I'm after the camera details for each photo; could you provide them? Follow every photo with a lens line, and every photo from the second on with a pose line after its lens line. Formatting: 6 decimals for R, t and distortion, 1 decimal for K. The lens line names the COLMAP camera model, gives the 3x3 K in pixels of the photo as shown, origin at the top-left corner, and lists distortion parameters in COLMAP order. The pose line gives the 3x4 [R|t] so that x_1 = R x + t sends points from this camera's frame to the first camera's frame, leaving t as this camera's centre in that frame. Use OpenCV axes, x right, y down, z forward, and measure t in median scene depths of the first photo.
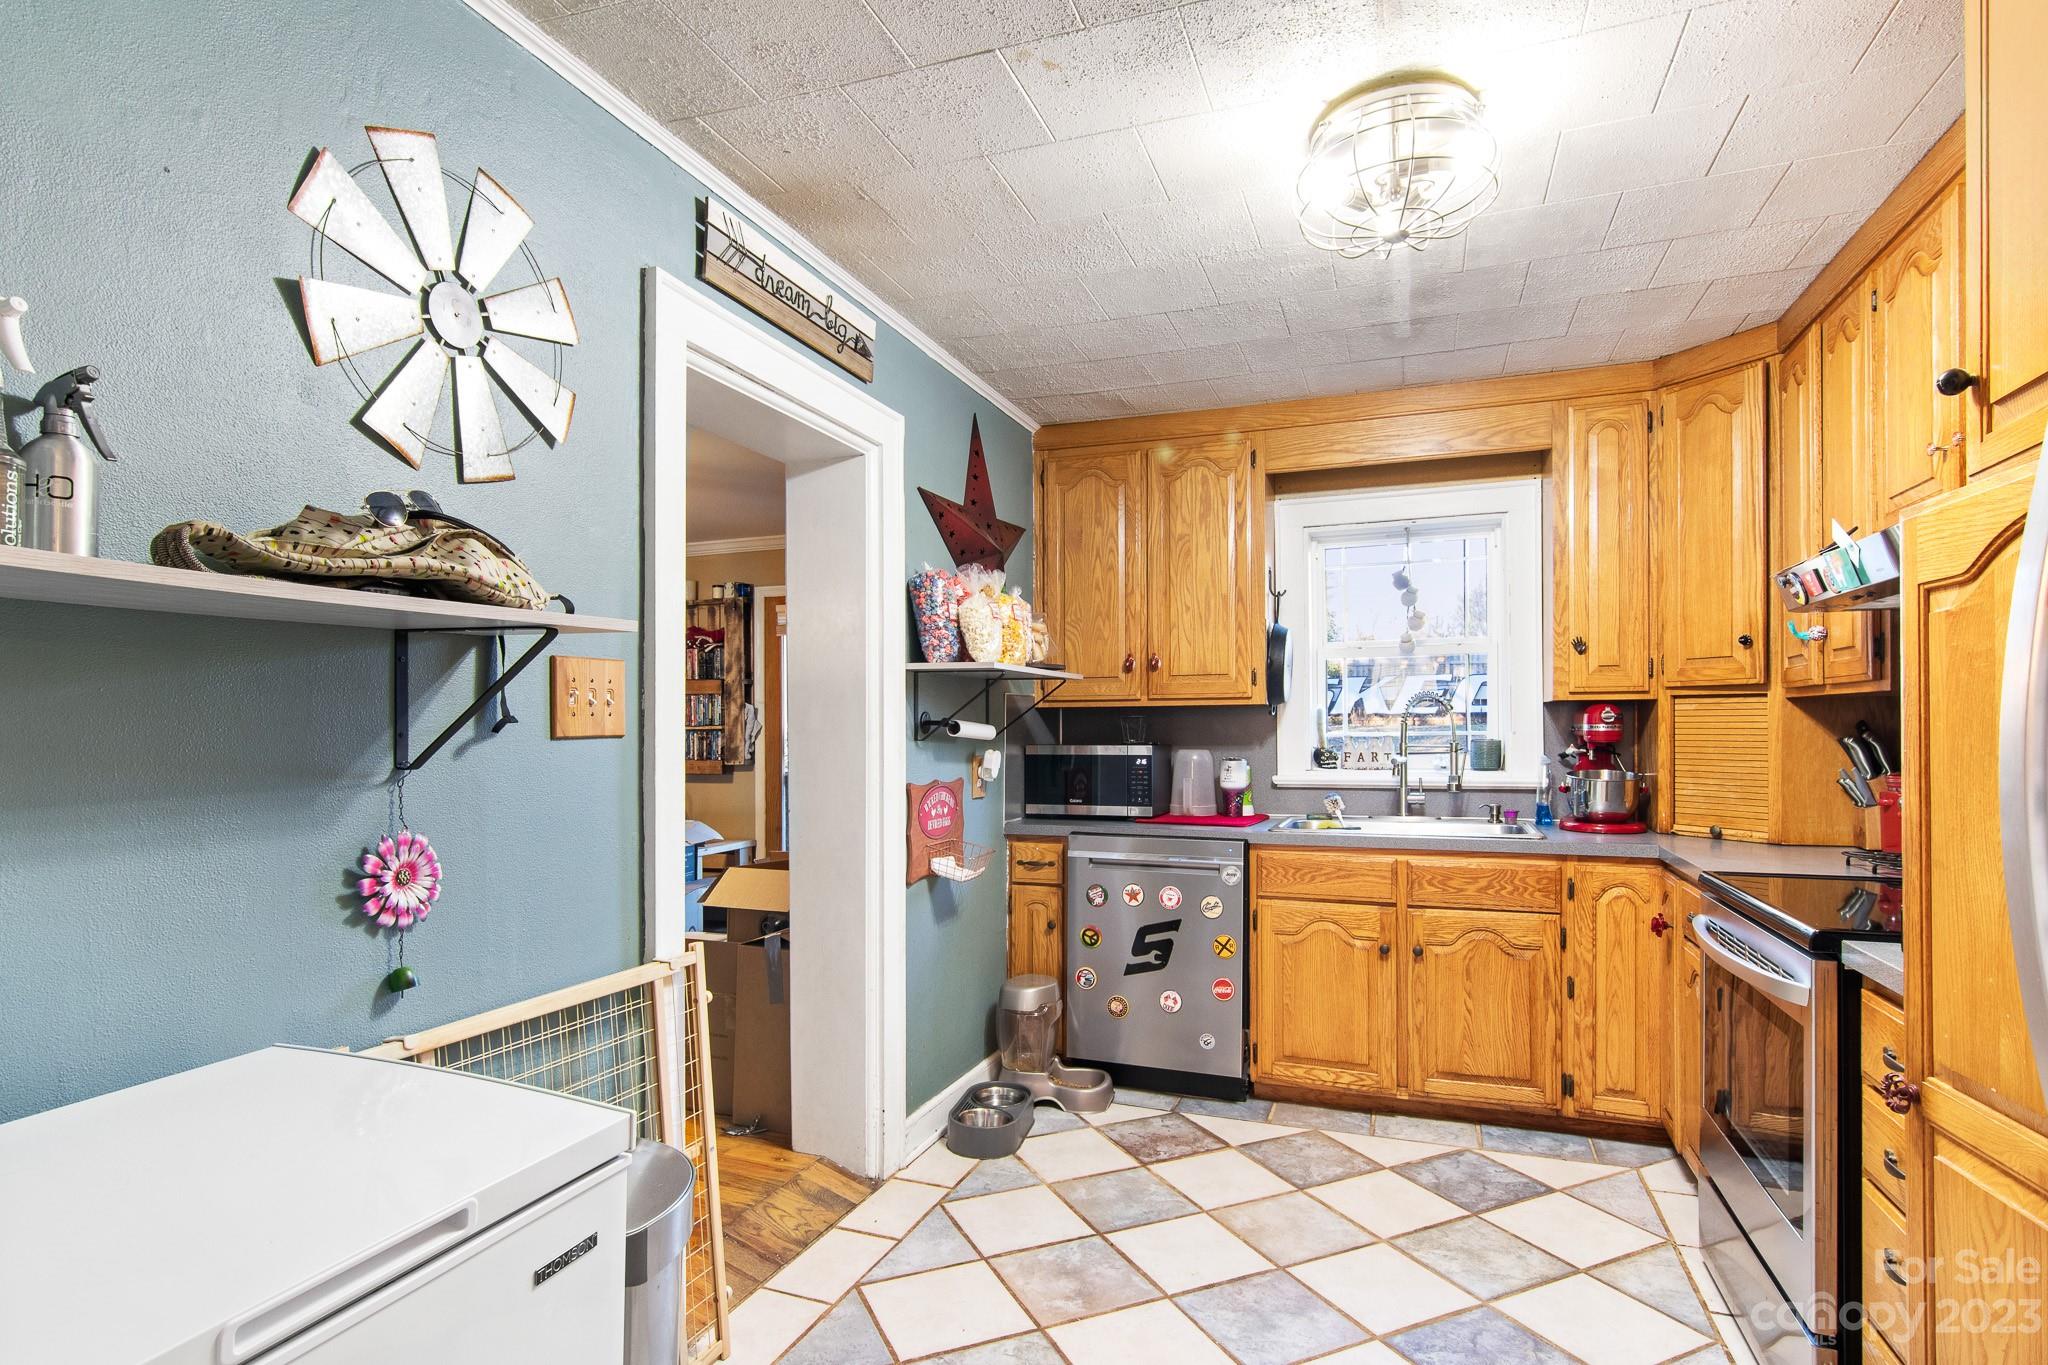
lens RADIAL K [[1037.6, 0, 1023.5], [0, 1037.6, 731.2], [0, 0, 1]] dist [0.000413, 0.000161]
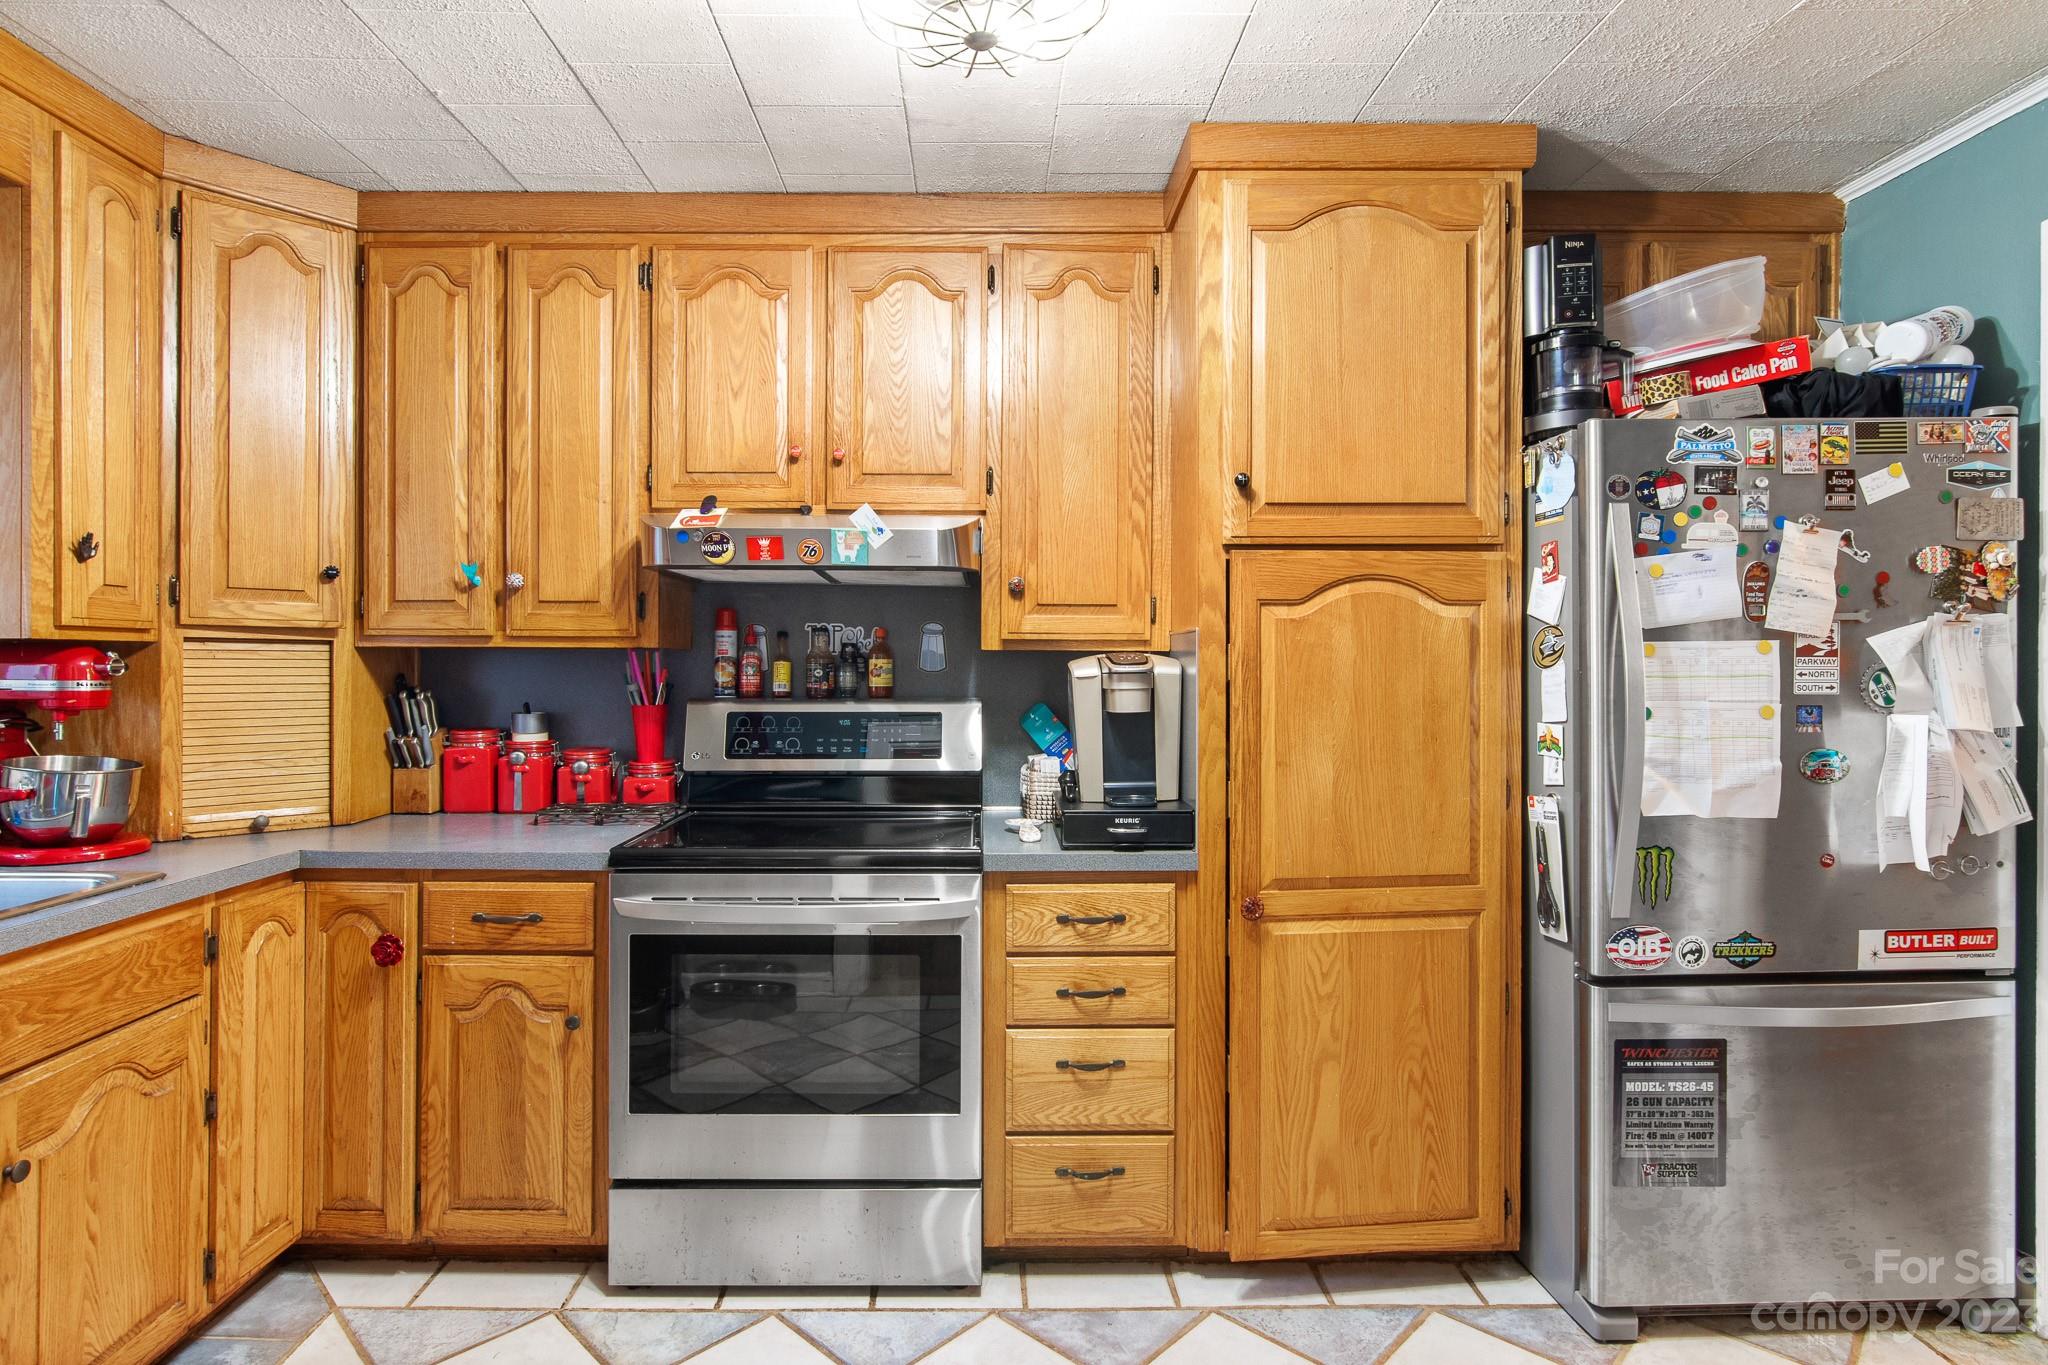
lens RADIAL K [[1038.1, 0, 1018.3], [0, 1038.1, 658.9], [0, 0, 1]] dist [0.001382, 0.000176]
pose [[-0.368148, 0.007298, 0.929738, -0.213848], [-0.004156, 0.999946, -0.009494, -0.015264], [-0.929758, -0.007359, -0.368098, 0.727323]]
